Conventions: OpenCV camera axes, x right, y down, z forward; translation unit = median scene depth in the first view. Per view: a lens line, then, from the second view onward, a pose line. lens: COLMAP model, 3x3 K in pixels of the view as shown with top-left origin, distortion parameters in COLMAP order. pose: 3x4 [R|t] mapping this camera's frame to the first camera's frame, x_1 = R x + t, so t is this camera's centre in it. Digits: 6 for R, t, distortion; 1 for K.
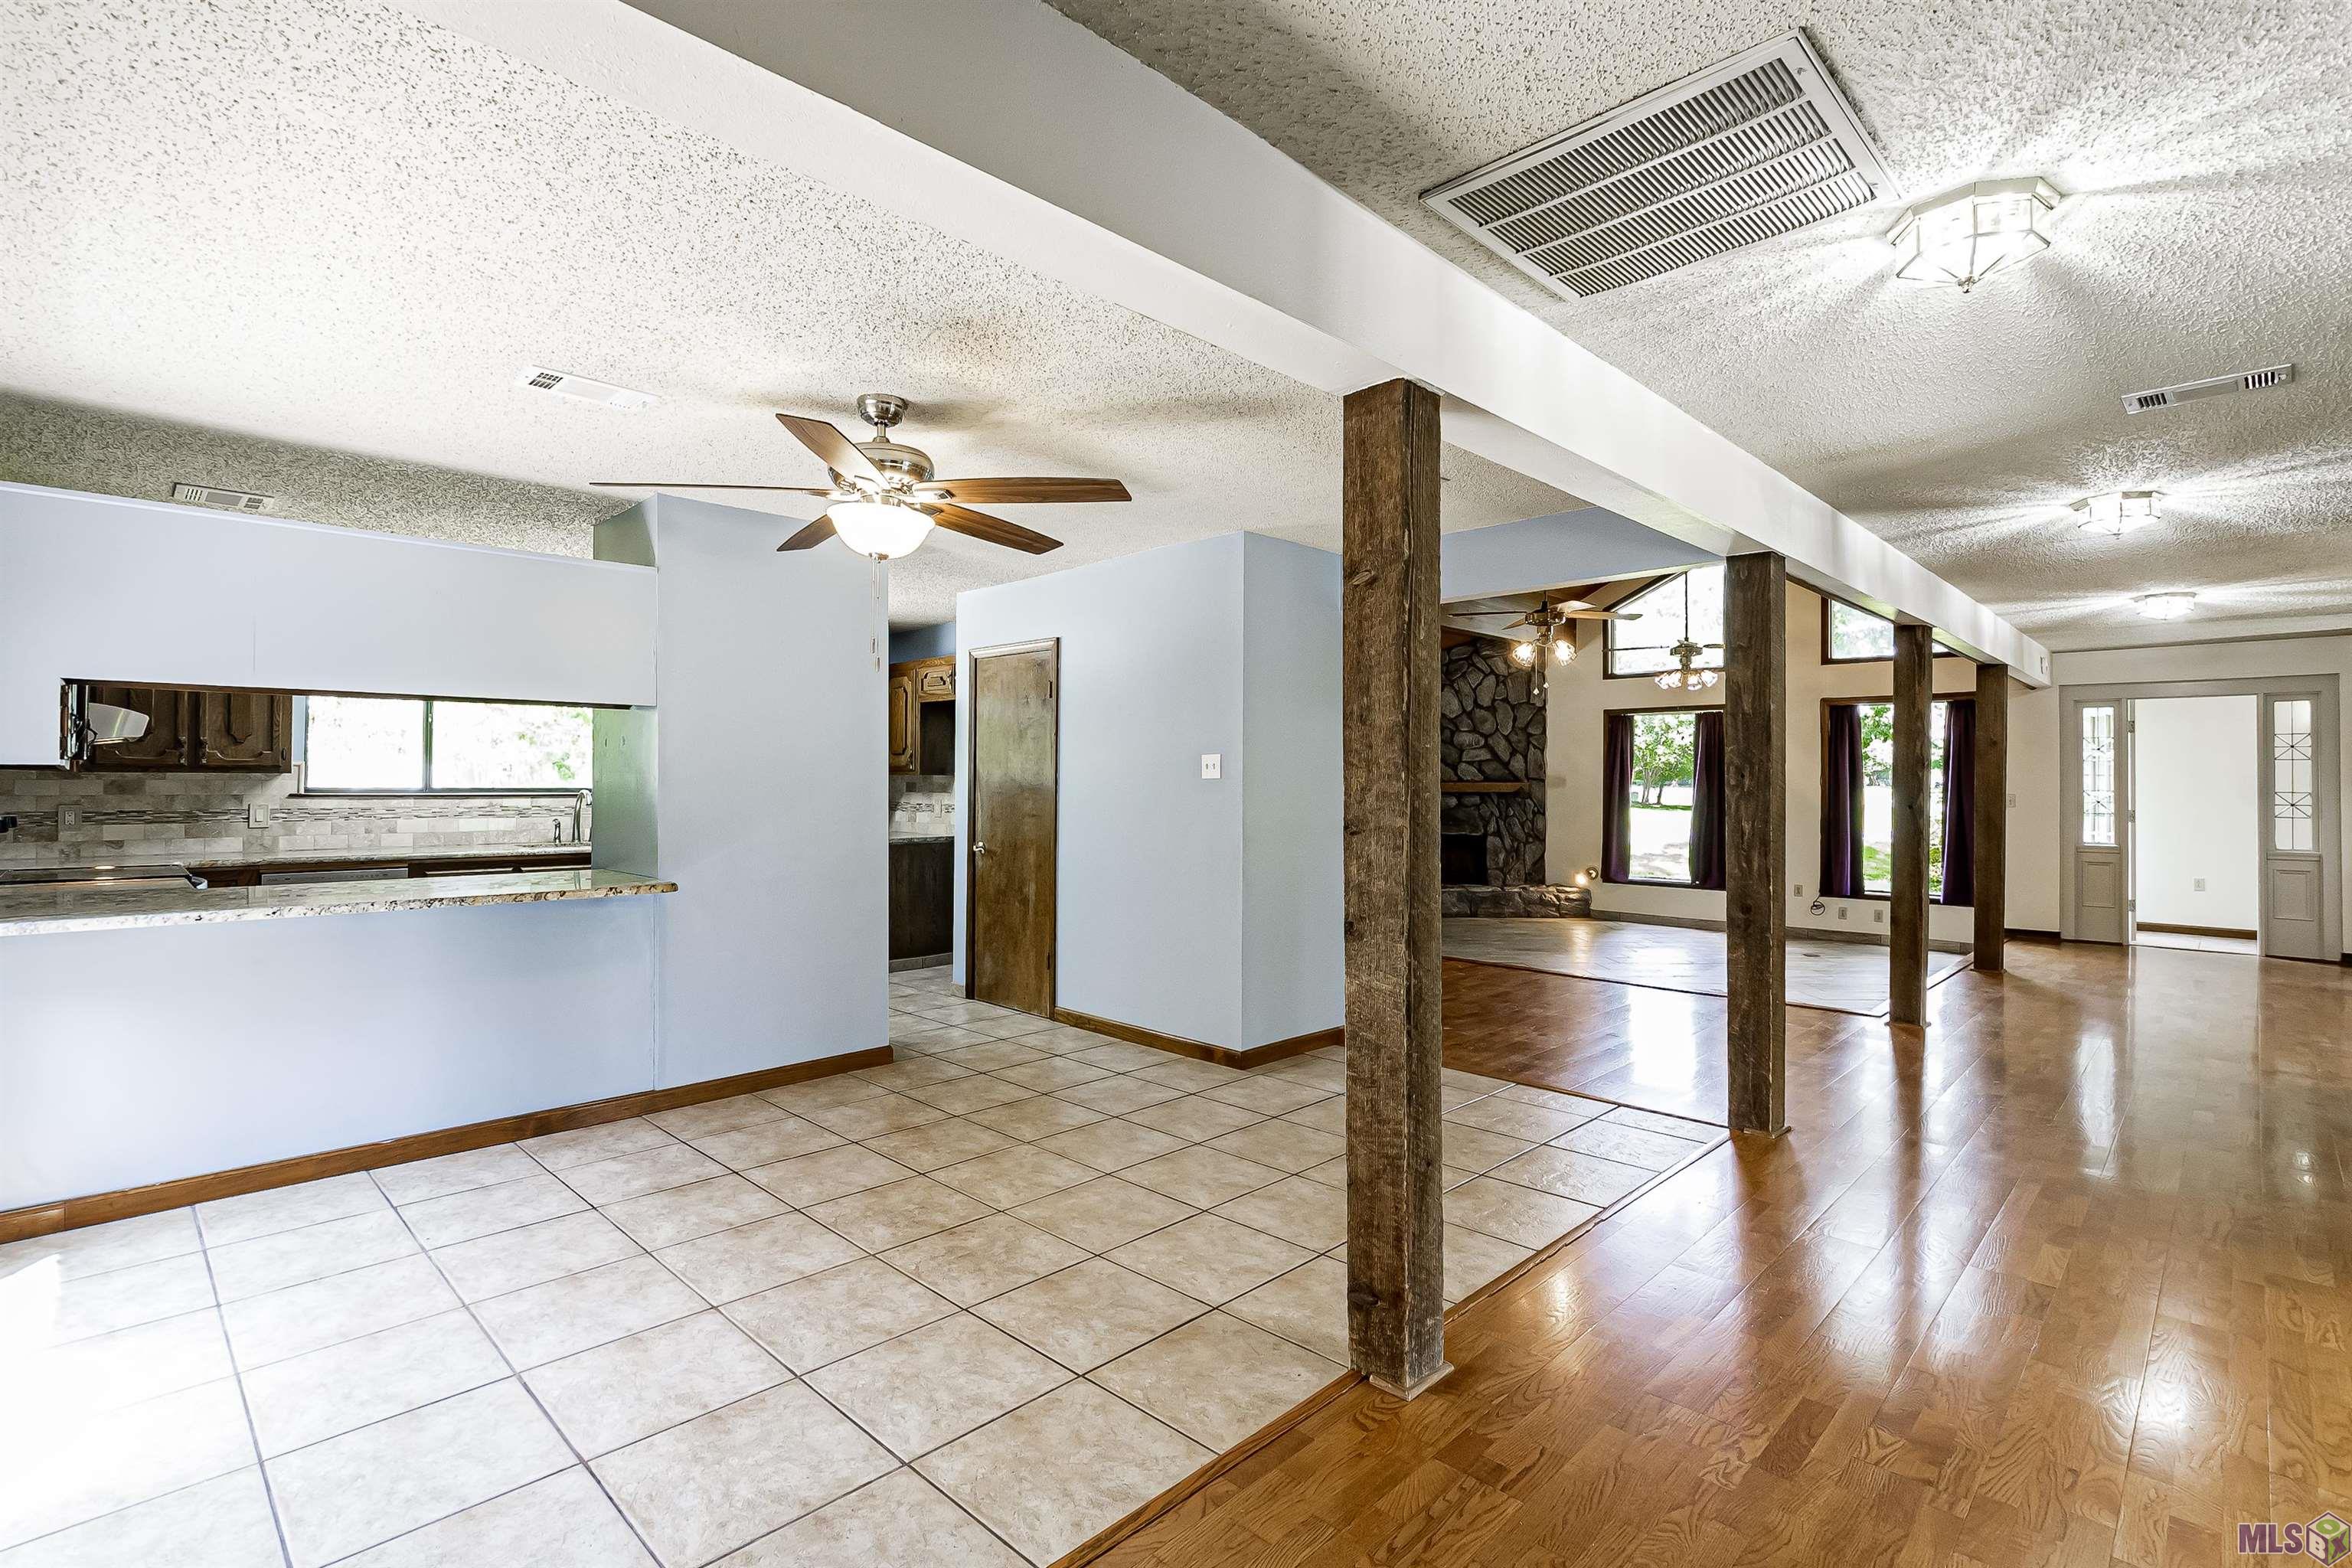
lens RADIAL K [[1087.3, 0, 1162.4], [0, 1087.3, 782.1], [0, 0, 1]] dist [0.018674, -0.016128]
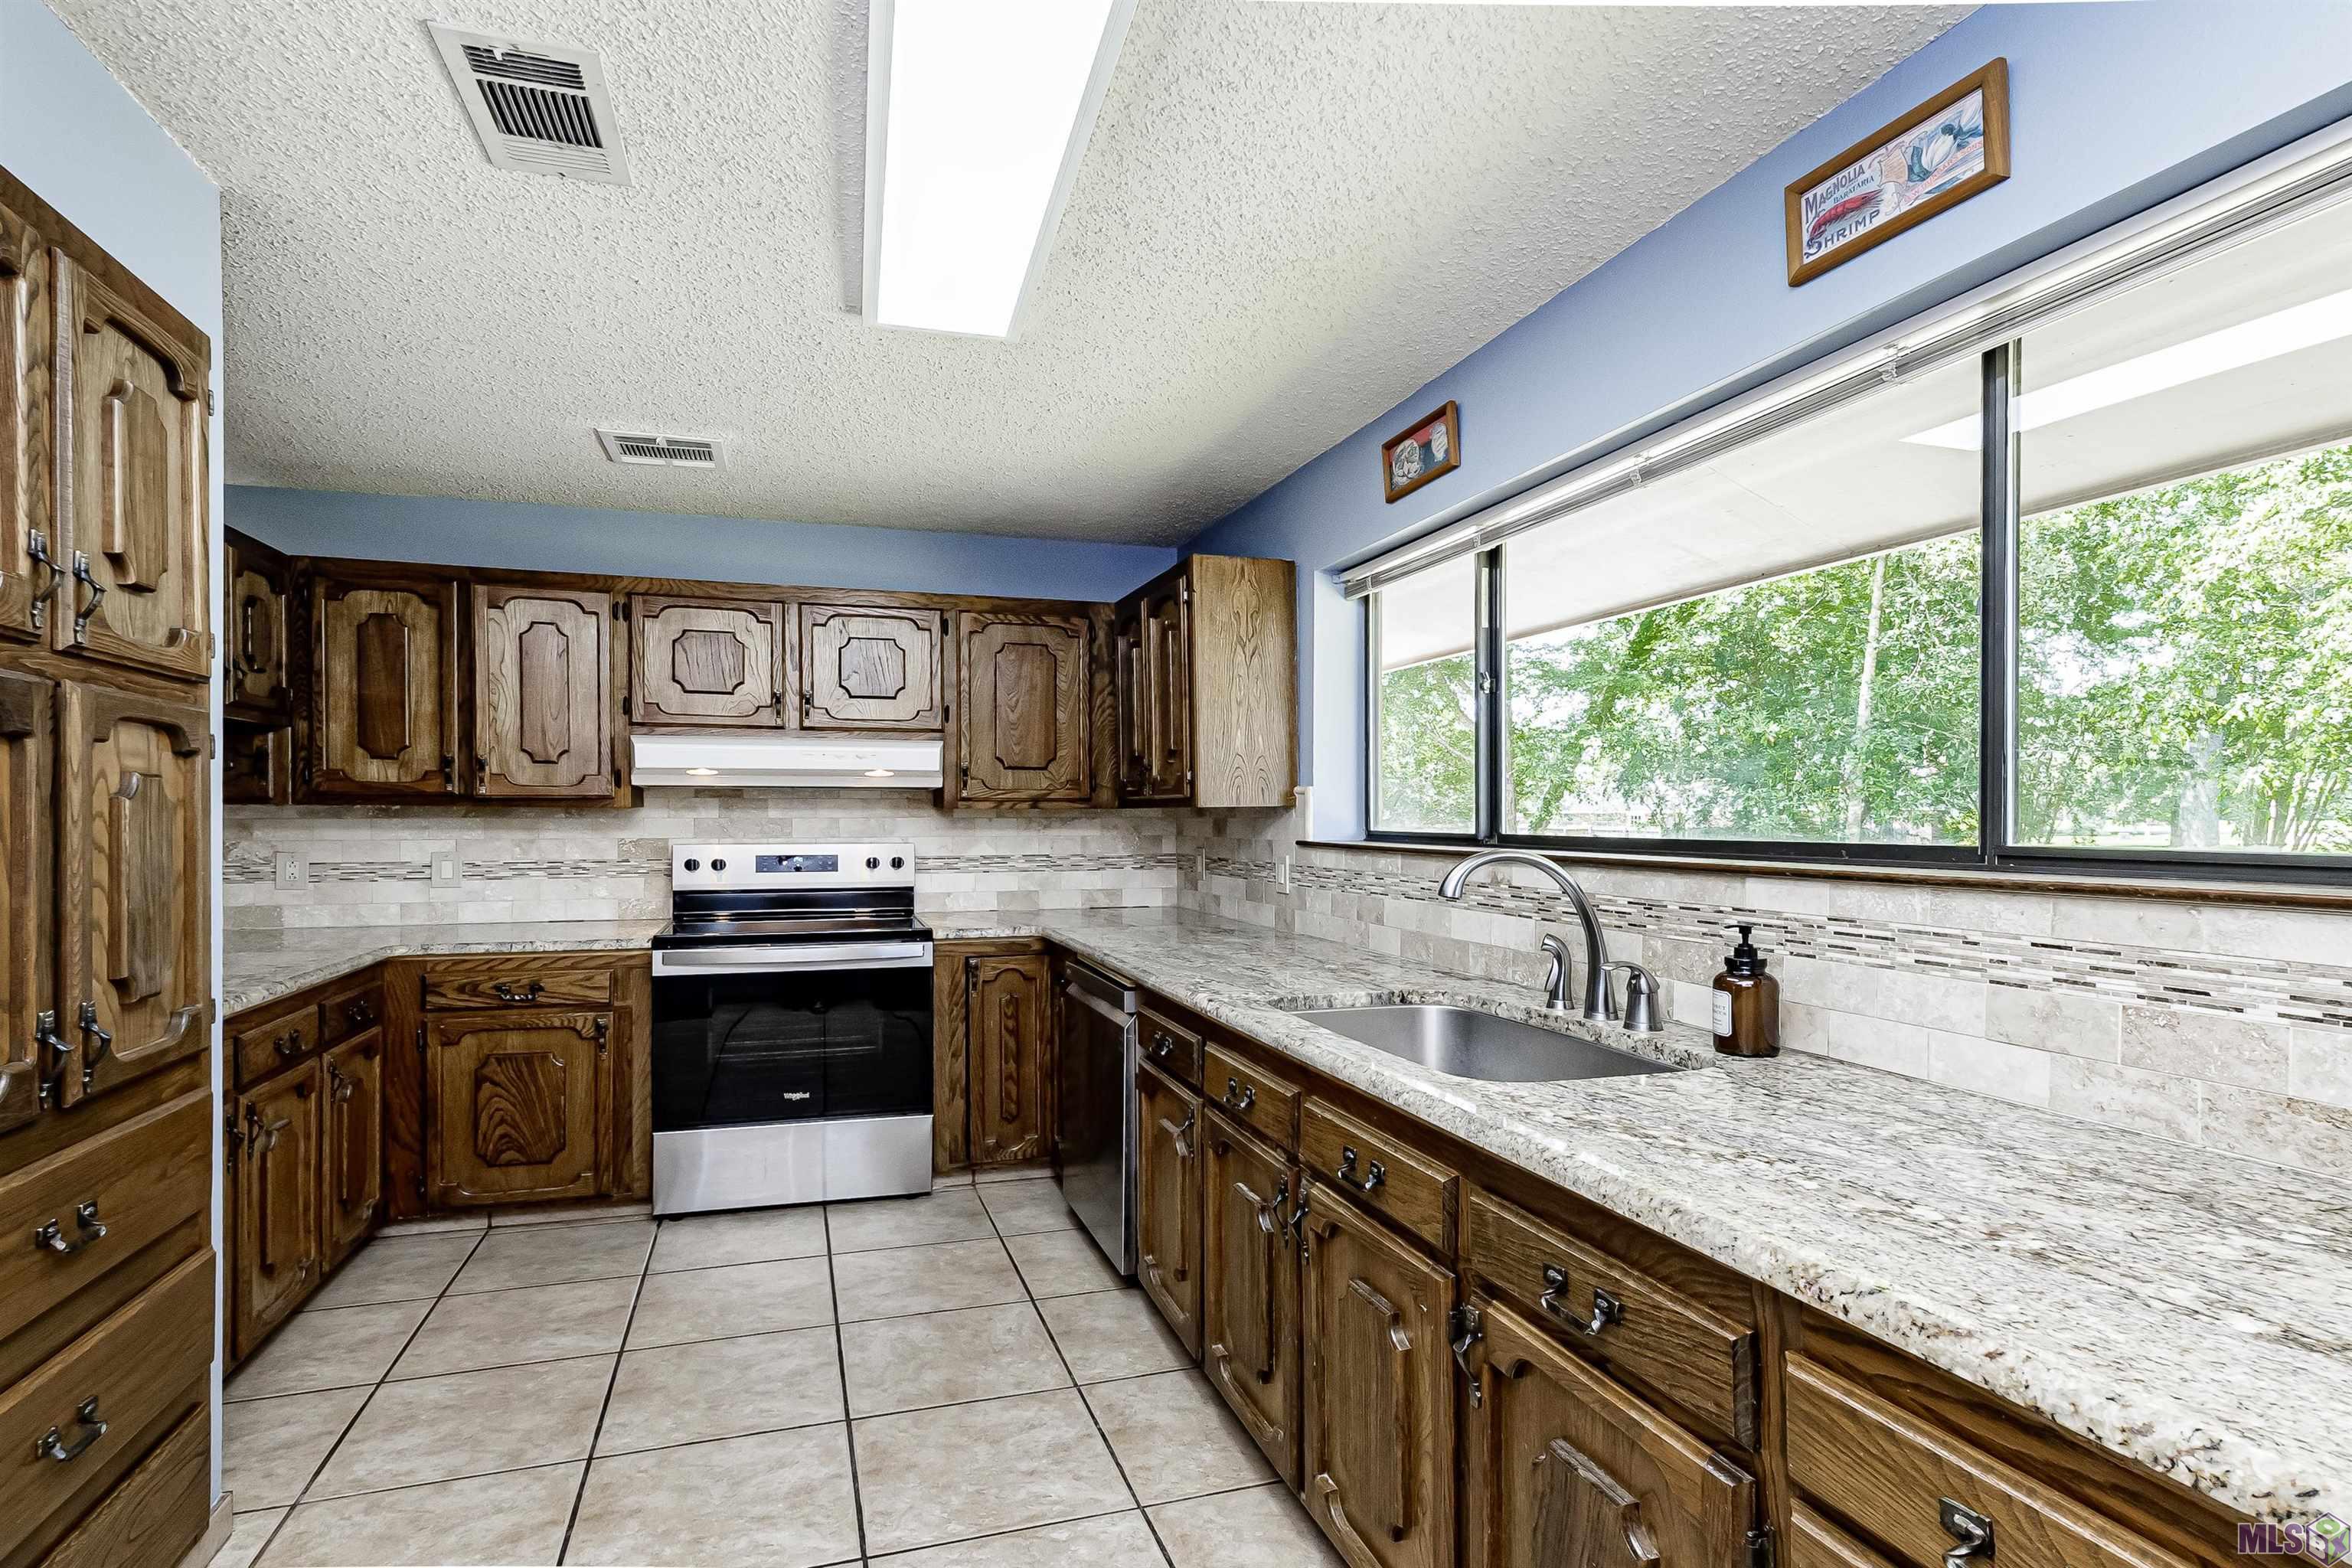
lens RADIAL K [[1087.3, 0, 1162.4], [0, 1087.3, 782.1], [0, 0, 1]] dist [0.018674, -0.016128]
pose [[-0.448452, -0.033732, -0.893170, -0.225213], [-0.006088, 0.999380, -0.034687, 0.001465], [0.893786, -0.010118, -0.448379, 1.051423]]
